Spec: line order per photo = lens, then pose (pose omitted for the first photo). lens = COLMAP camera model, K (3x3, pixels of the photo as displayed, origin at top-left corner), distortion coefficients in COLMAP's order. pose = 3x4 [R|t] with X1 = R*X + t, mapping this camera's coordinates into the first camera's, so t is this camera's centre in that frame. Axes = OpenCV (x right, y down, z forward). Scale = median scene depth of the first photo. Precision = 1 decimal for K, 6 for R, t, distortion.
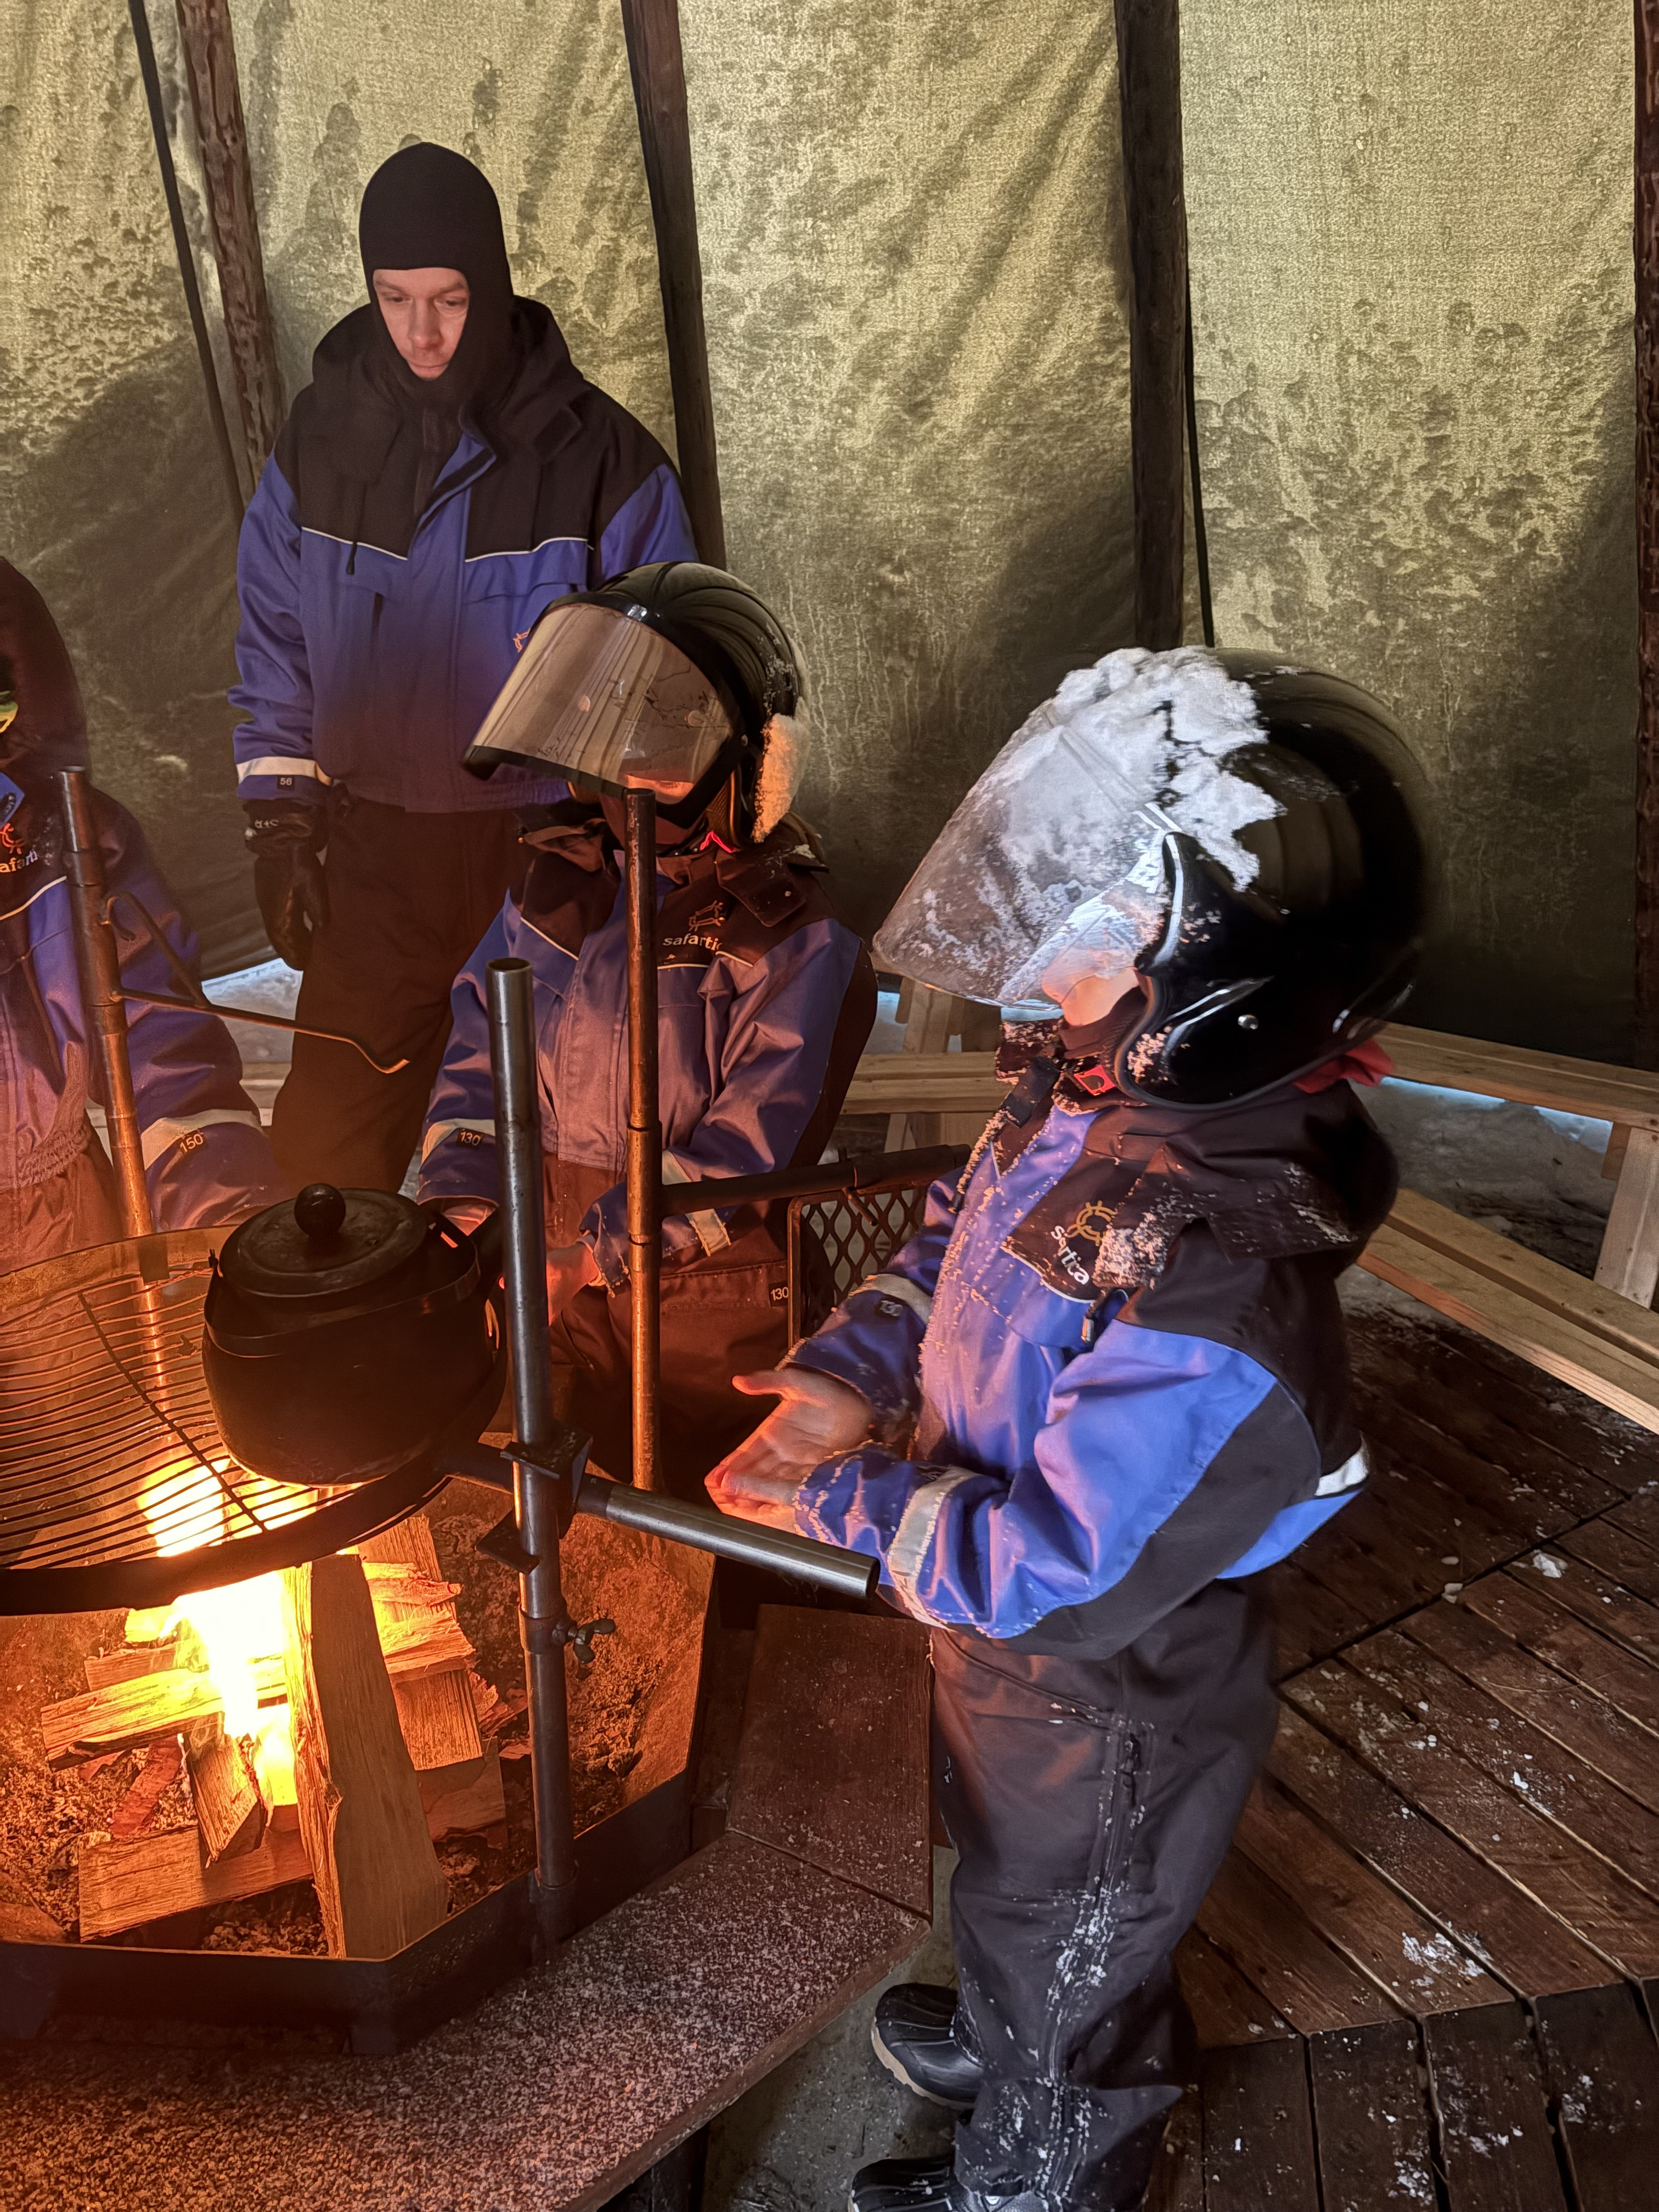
lens RADIAL K [[1596.5, 0, 829.5], [0, 1596.5, 1106.0], [0, 0, 1]] dist [0.053964, -0.059724]
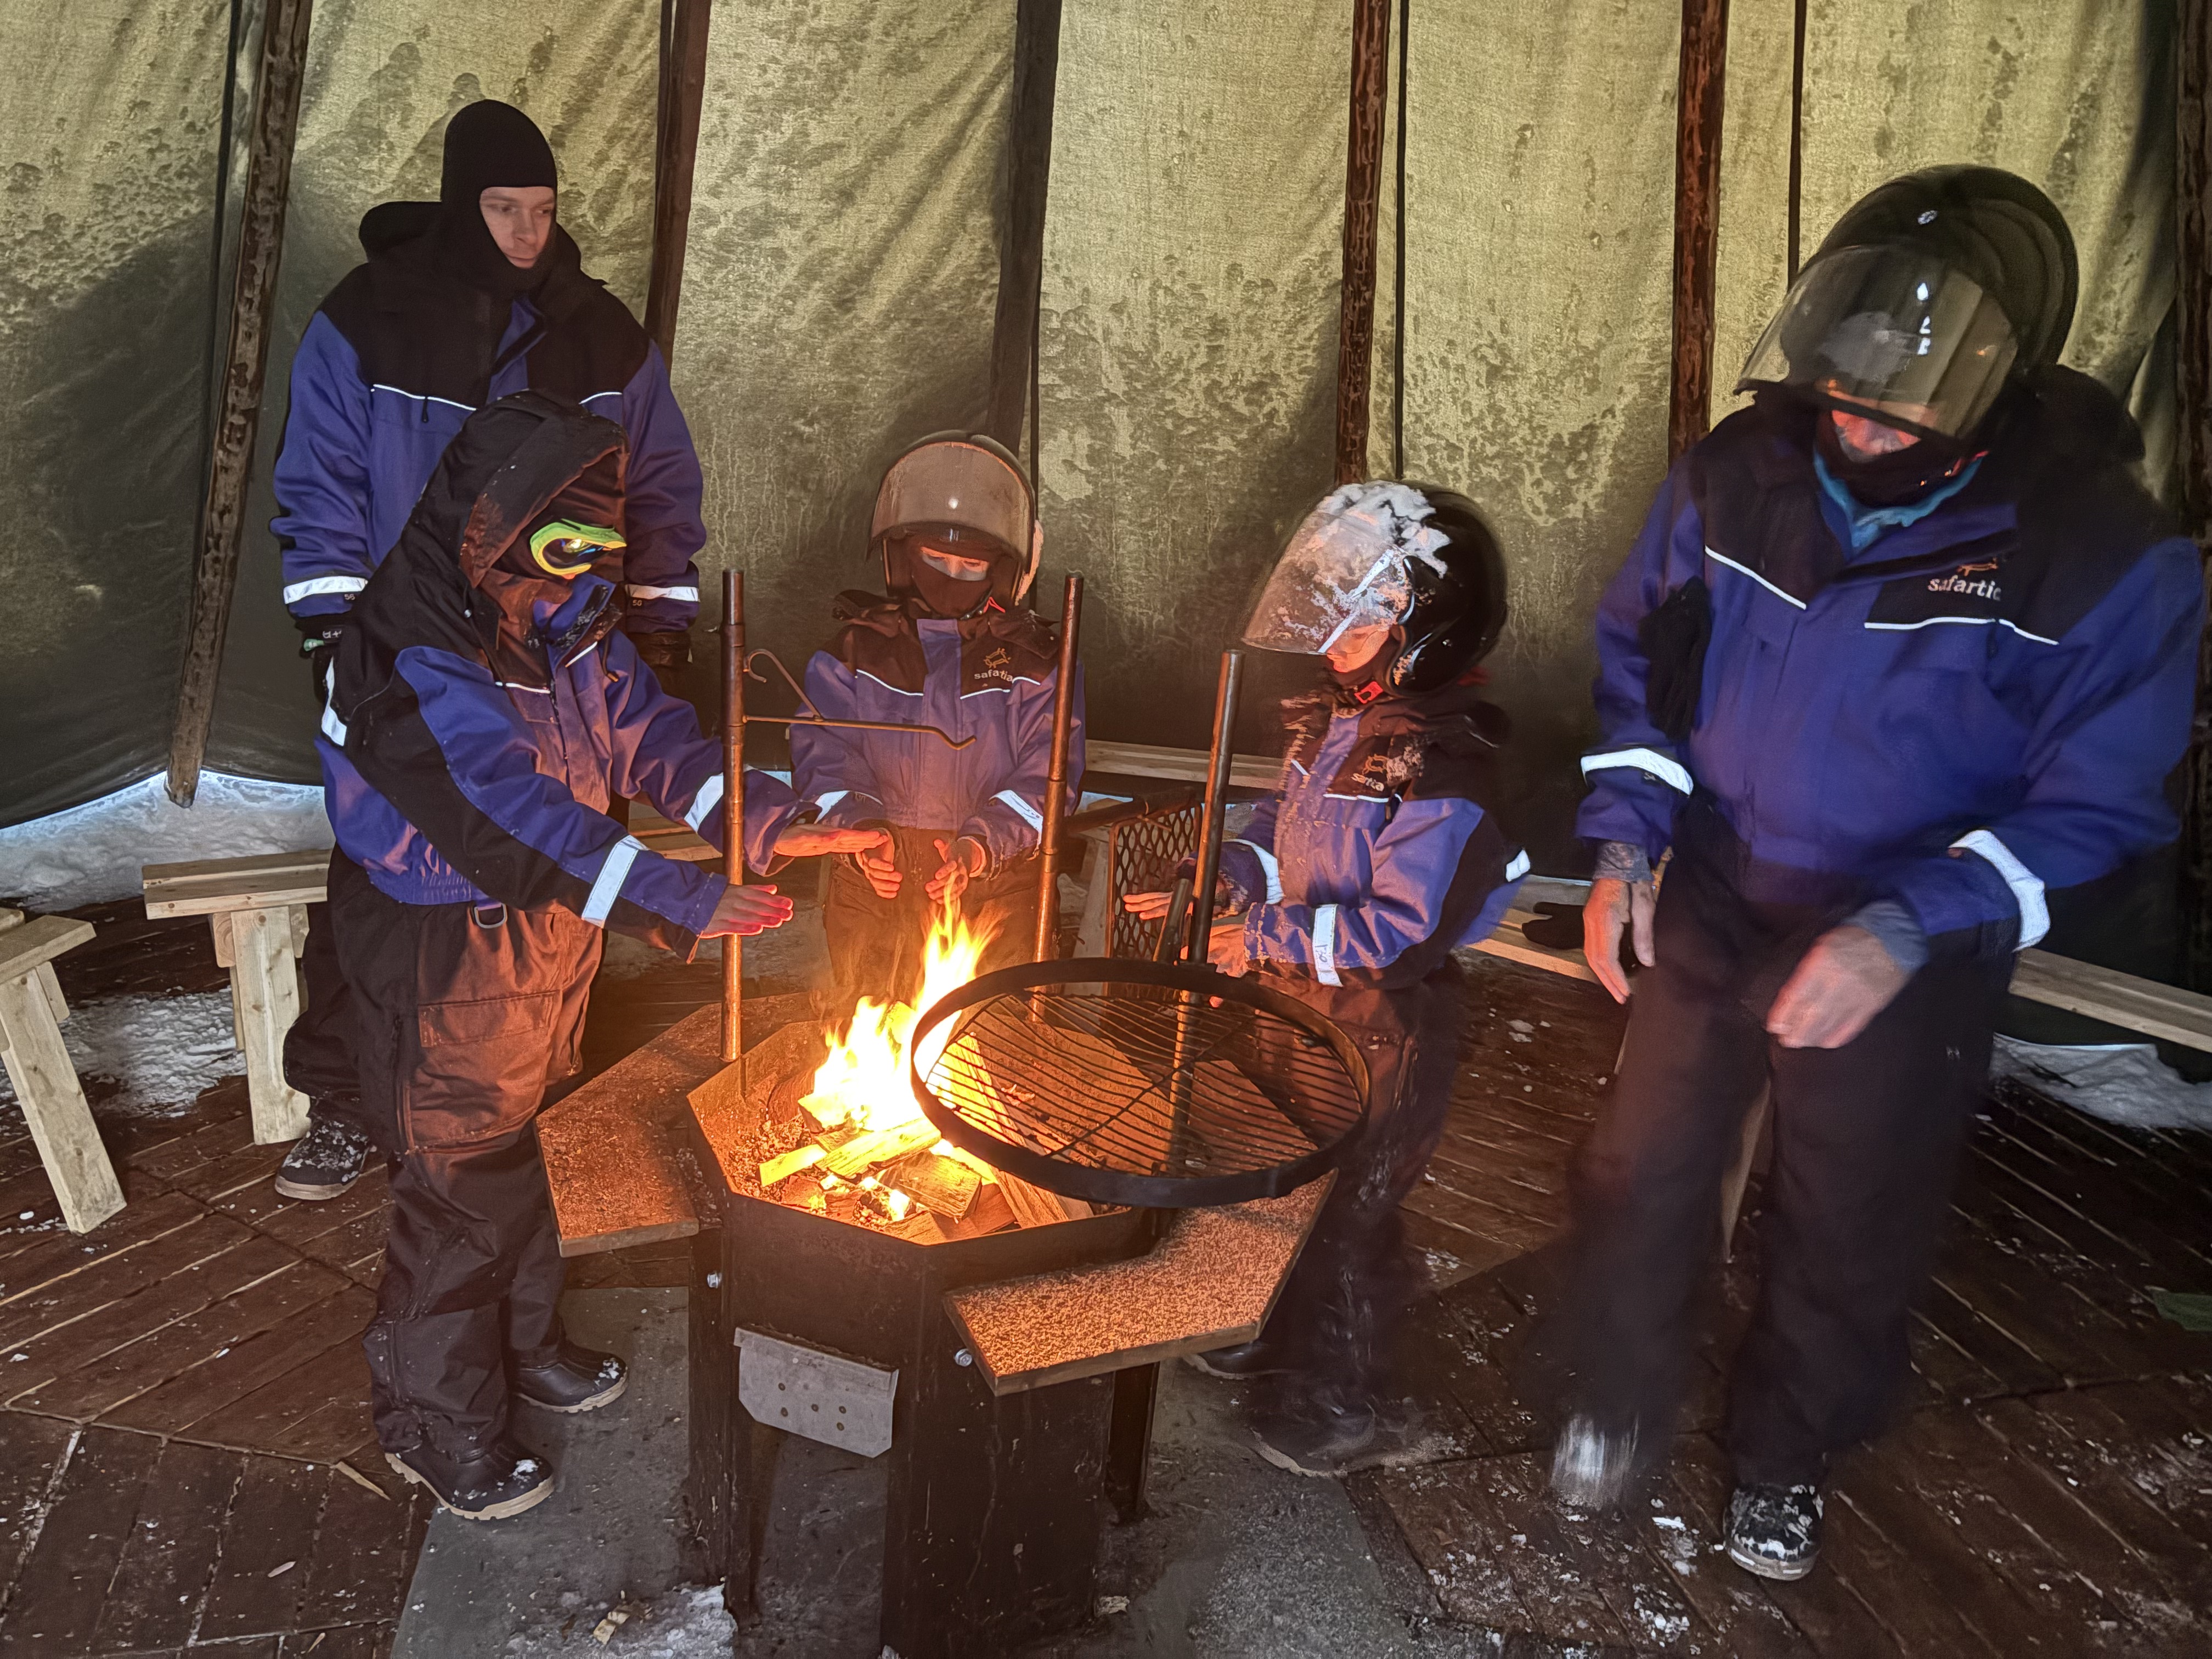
lens RADIAL K [[1680.2, 0, 1111.6], [0, 1680.2, 833.7], [0, 0, 1]] dist [0.034282, -0.021114]
pose [[0.890670, -0.094483, 0.444724, -0.425486], [0.124869, 0.991388, -0.039458, 0.075396], [-0.437166, 0.090677, 0.894798, -0.290802]]
